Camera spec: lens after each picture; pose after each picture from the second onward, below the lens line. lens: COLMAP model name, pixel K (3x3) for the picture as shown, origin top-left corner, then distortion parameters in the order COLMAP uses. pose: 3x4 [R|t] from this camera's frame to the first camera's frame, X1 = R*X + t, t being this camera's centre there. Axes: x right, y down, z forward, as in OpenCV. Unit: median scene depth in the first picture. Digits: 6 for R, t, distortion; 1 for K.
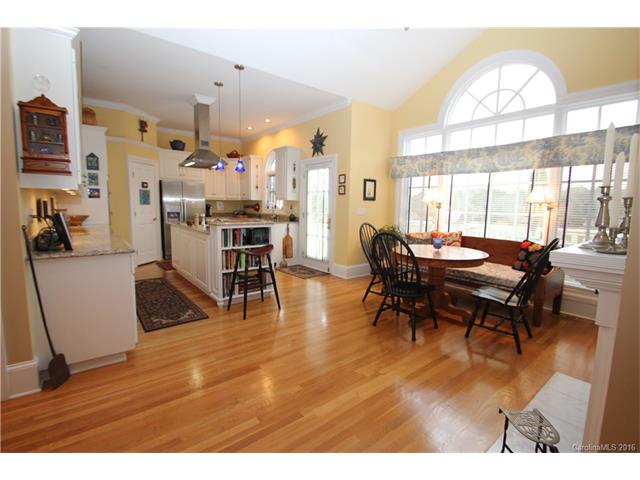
lens RADIAL K [[300.4, 0, 321.1], [0, 300.4, 236.7], [0, 0, 1]] dist [-0.001619, -0.001266]
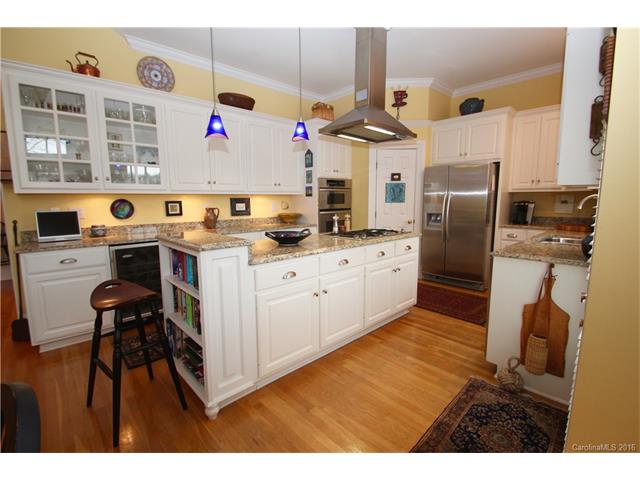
lens RADIAL K [[300.4, 0, 319.3], [0, 300.4, 236.3], [0, 0, 1]] dist [-0.001619, -0.001266]
pose [[0.075676, 0.108722, -0.991187, 0.173331], [-0.095253, 0.990280, 0.101350, -0.079087], [0.992572, 0.086744, 0.085297, 0.741210]]
